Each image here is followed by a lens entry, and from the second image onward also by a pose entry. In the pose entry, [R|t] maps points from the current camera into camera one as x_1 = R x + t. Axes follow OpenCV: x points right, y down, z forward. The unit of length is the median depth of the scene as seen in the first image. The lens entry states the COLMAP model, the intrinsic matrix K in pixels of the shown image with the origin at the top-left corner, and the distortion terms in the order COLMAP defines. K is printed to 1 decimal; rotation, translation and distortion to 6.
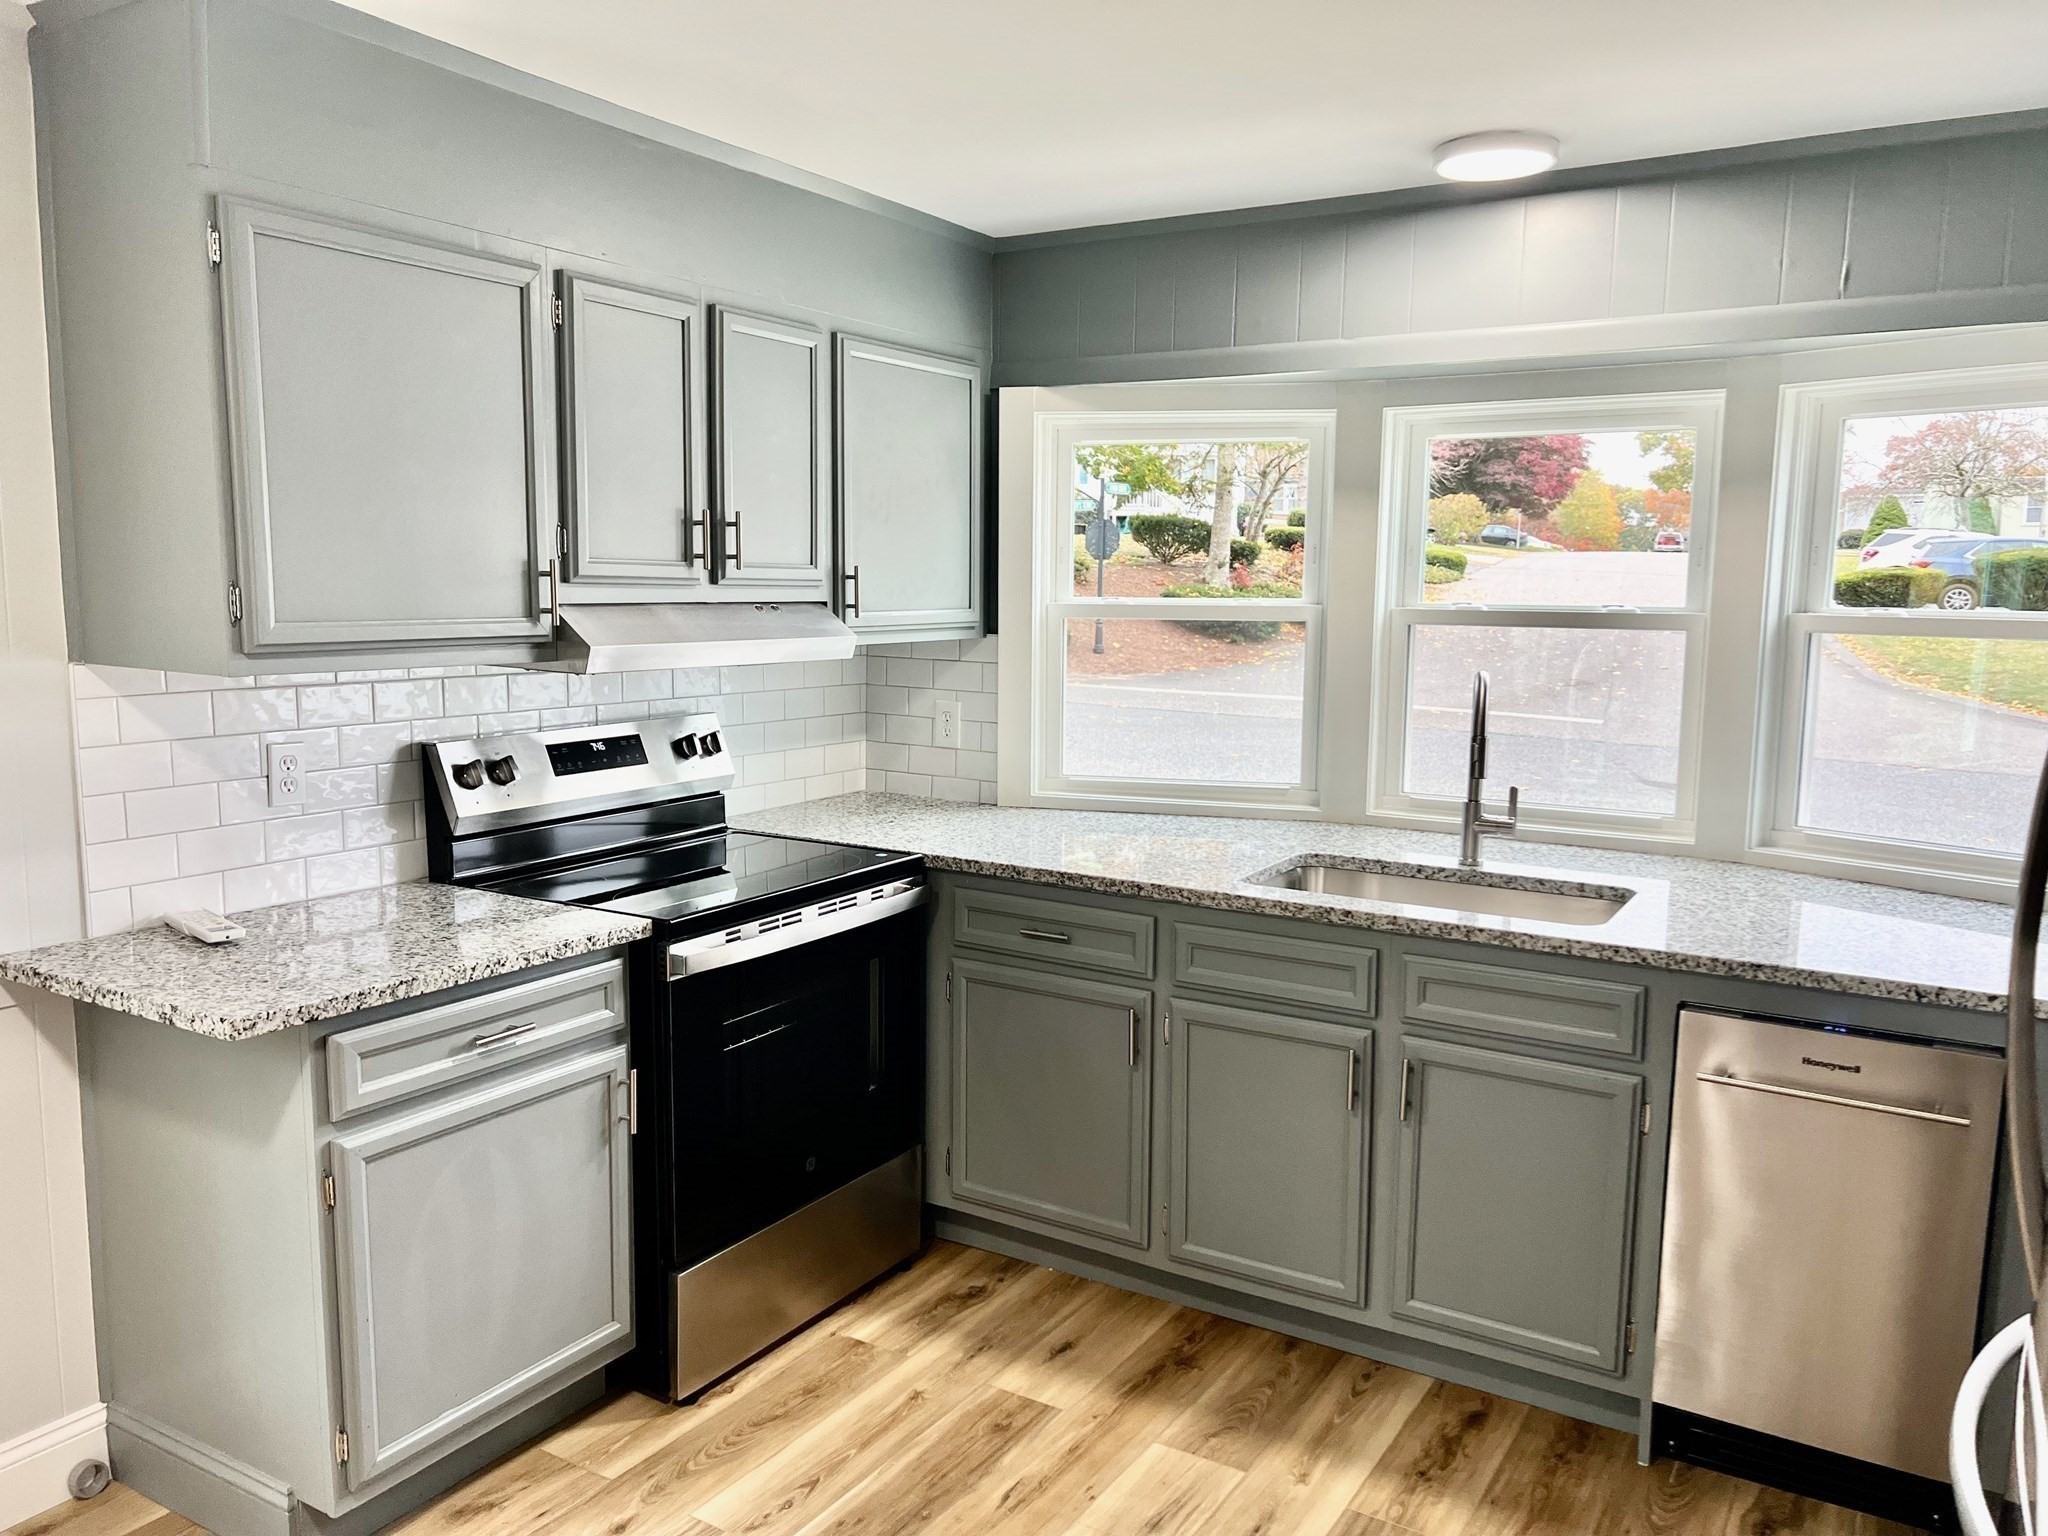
lens RADIAL K [[1541.4, 0, 1007.7], [0, 1541.4, 776.4], [0, 0, 1]] dist [0.065050, -0.075849]
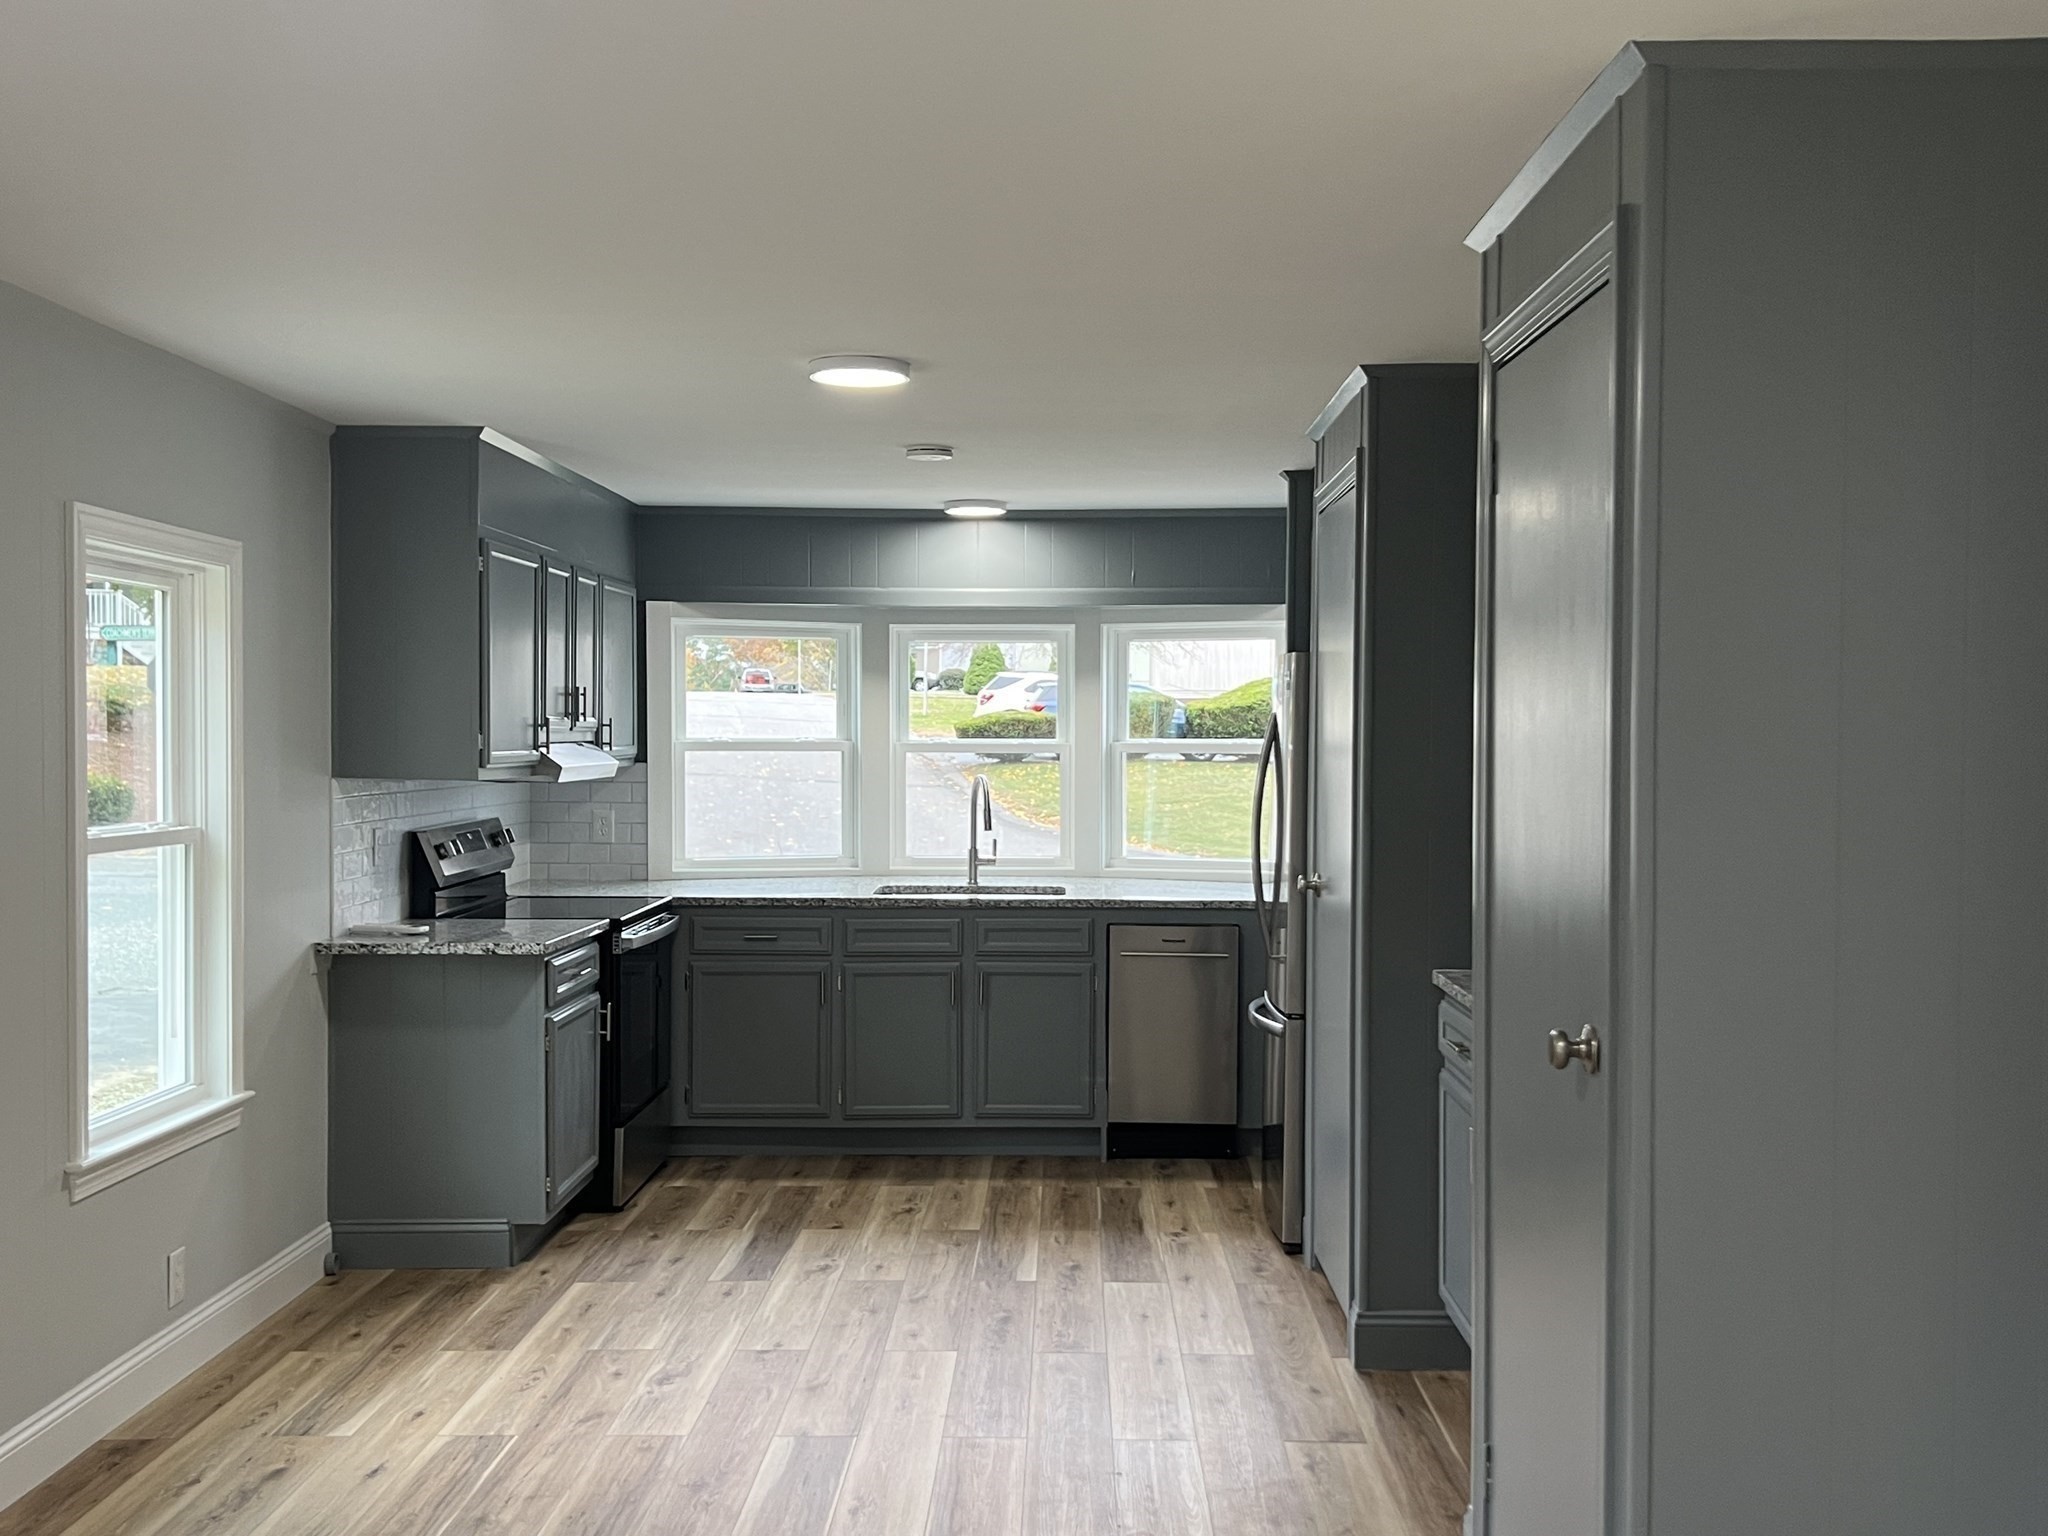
lens RADIAL K [[2069.0, 0, 1043.8], [0, 2069.0, 760.0], [0, 0, 1]] dist [0.099059, 0.000000]
pose [[0.854774, -0.016476, 0.518739, -0.922995], [0.073199, 0.993332, -0.089067, 0.142515], [-0.513813, 0.114103, 0.850281, -1.149996]]
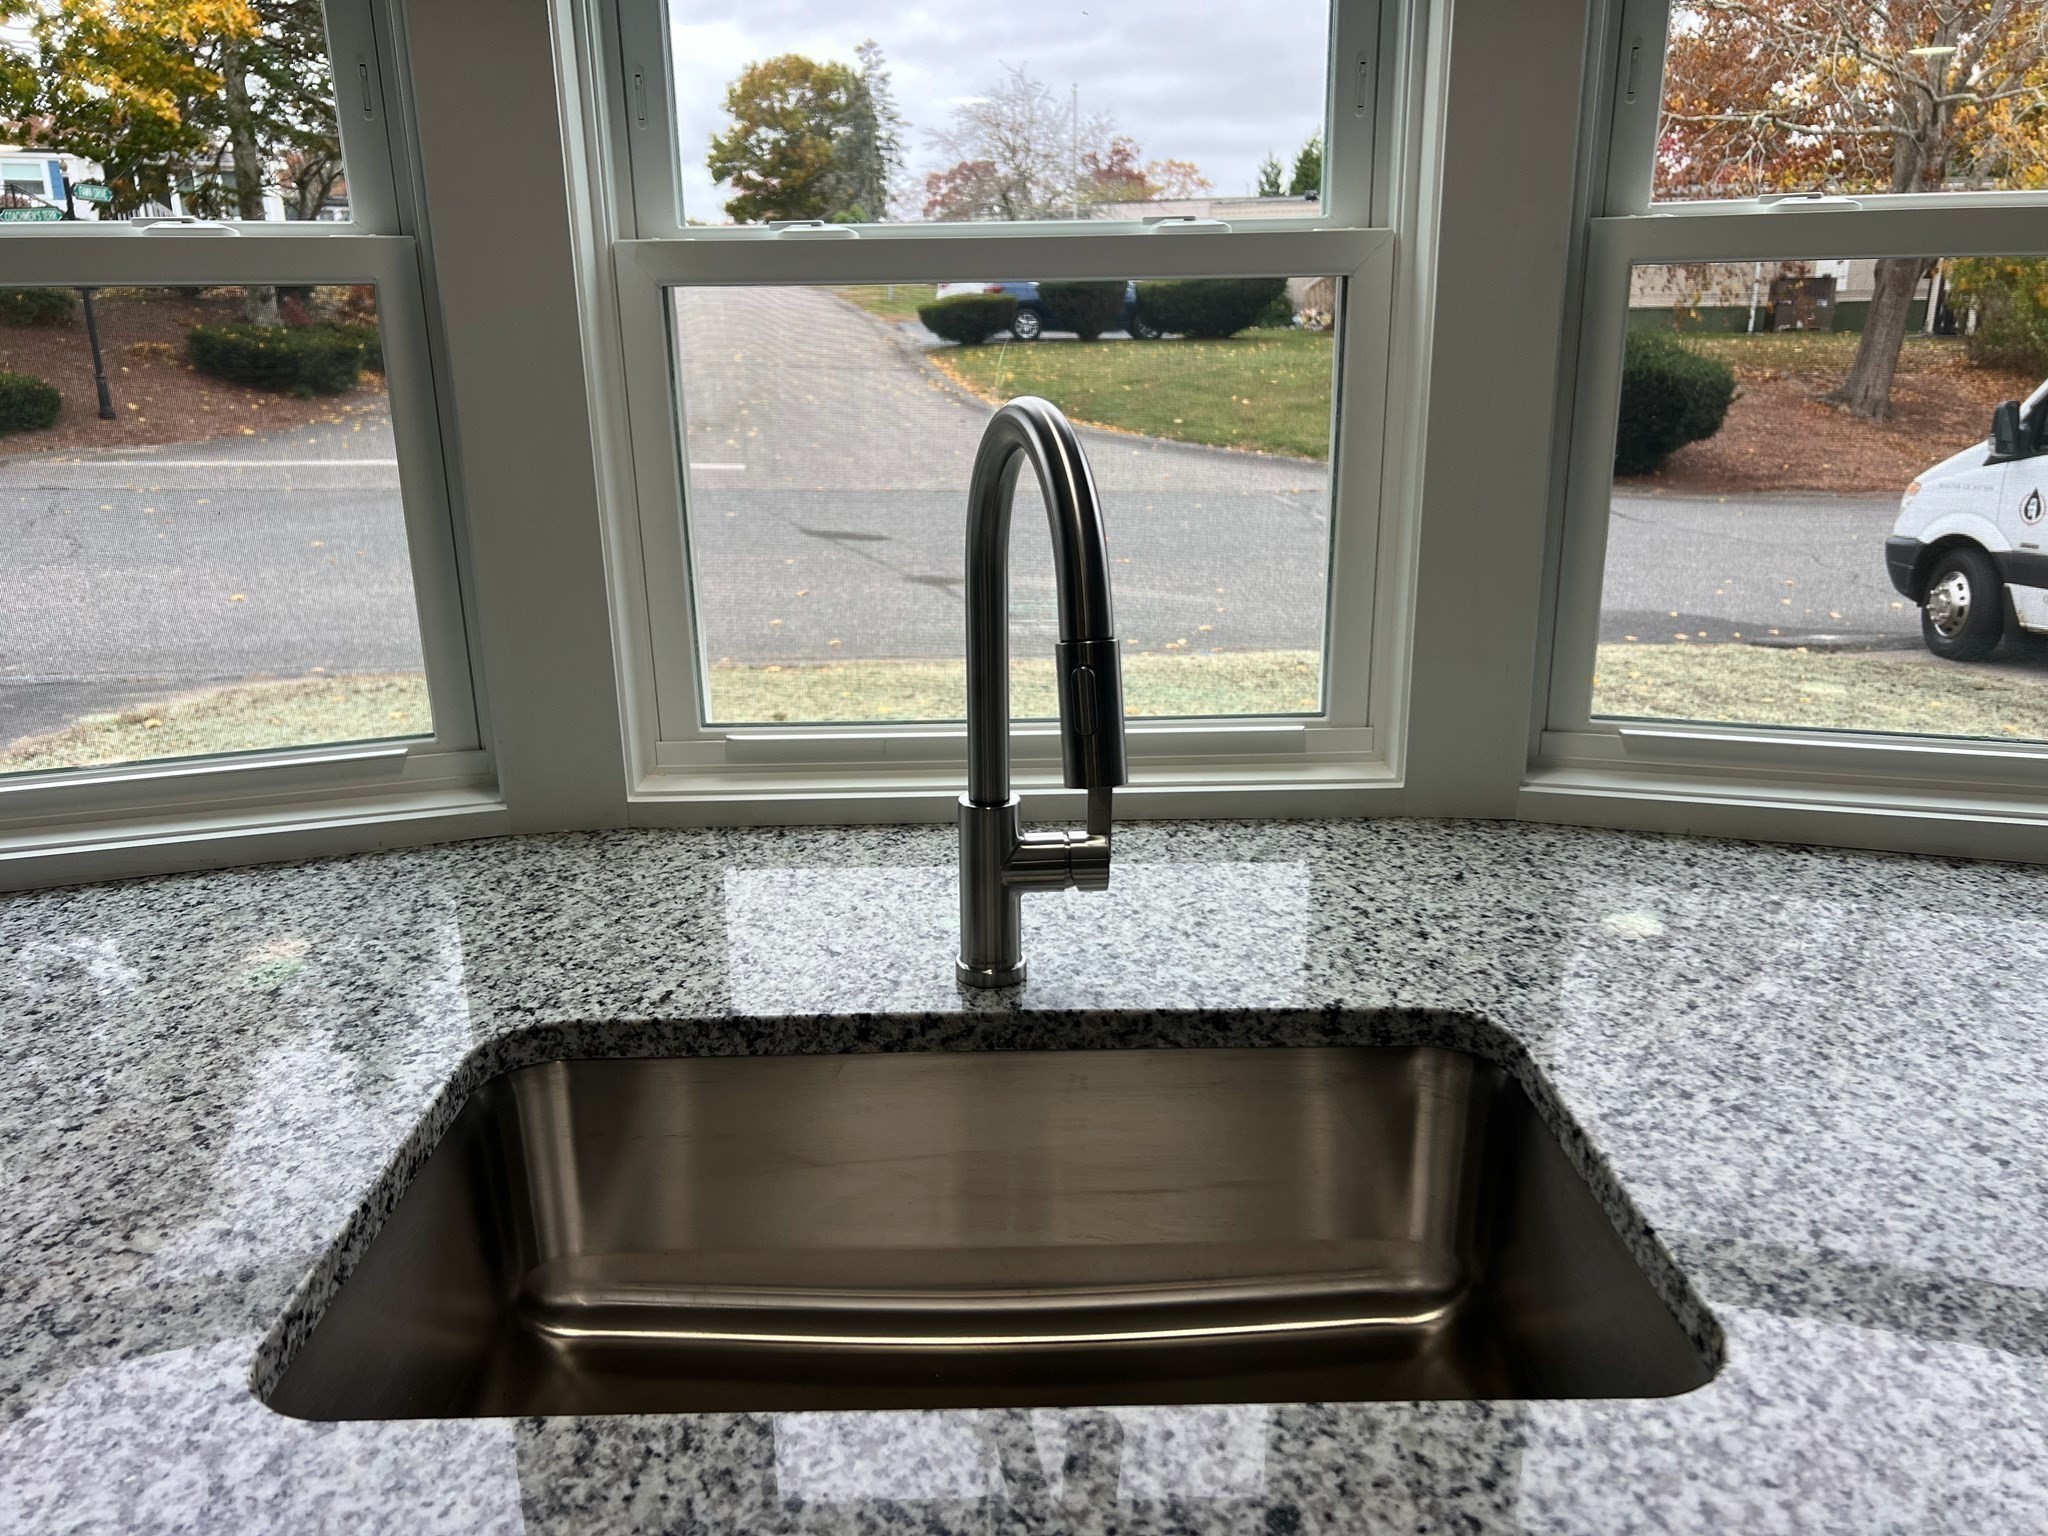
lens RADIAL K [[1541.4, 0, 1008.5], [0, 1541.4, 781.5], [0, 0, 1]] dist [0.065050, -0.075849]
pose [[0.847950, -0.175719, 0.500103, 0.148614], [0.093130, 0.978166, 0.185789, -0.052754], [-0.521831, -0.110965, 0.845801, 0.770184]]
